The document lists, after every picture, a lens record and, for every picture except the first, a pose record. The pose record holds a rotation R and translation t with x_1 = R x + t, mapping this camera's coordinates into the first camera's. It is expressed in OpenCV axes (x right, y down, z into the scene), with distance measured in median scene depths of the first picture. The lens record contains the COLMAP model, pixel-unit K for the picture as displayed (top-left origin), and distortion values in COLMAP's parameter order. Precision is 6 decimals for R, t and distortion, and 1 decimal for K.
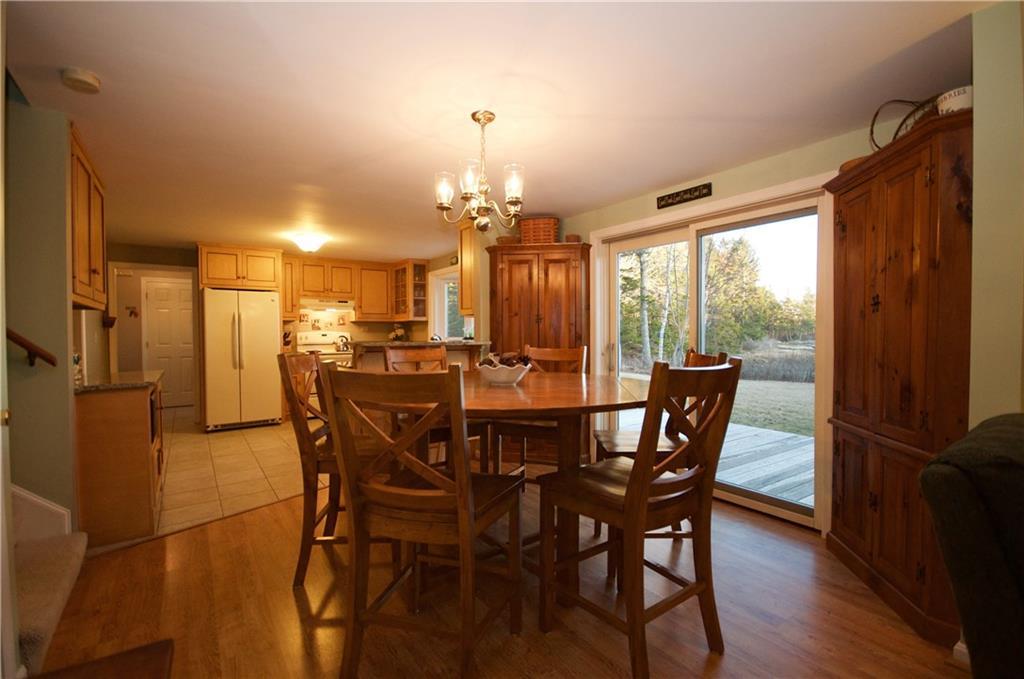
lens RADIAL K [[458.0, 0, 510.2], [0, 458.0, 341.0], [0, 0, 1]] dist [0.019456, -0.000027]
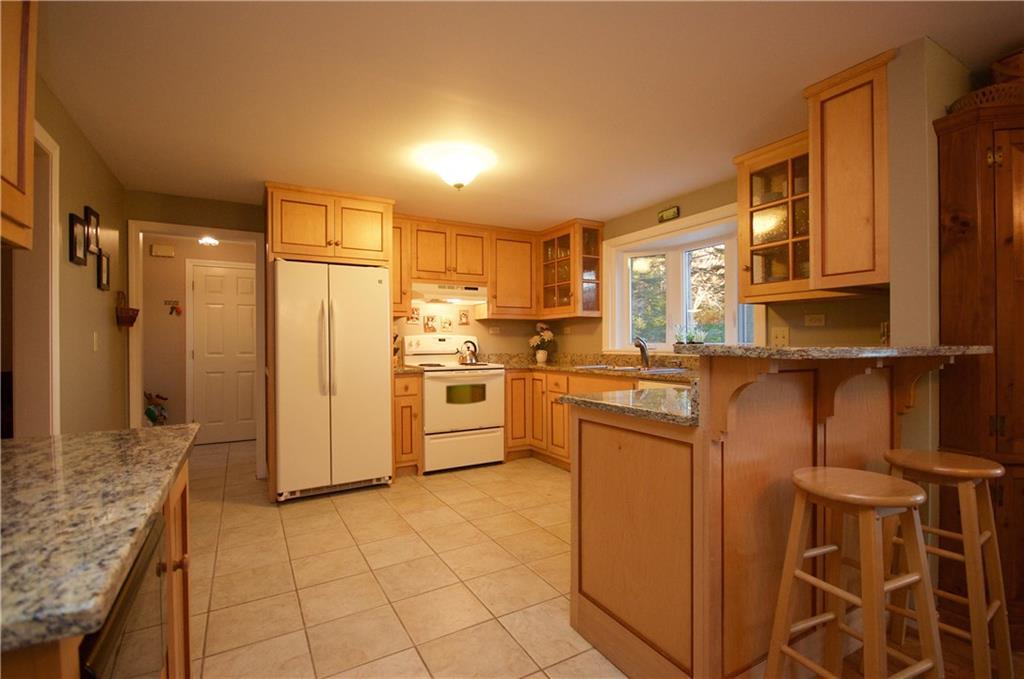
lens RADIAL K [[470.3, 0, 514.0], [0, 470.3, 340.6], [0, 0, 1]] dist [-0.000165, 0.000291]
pose [[0.995752, -0.000987, -0.092072, -0.246588], [-0.000752, 0.999822, -0.018855, 0.000596], [0.092074, 0.018844, 0.995574, 0.348639]]
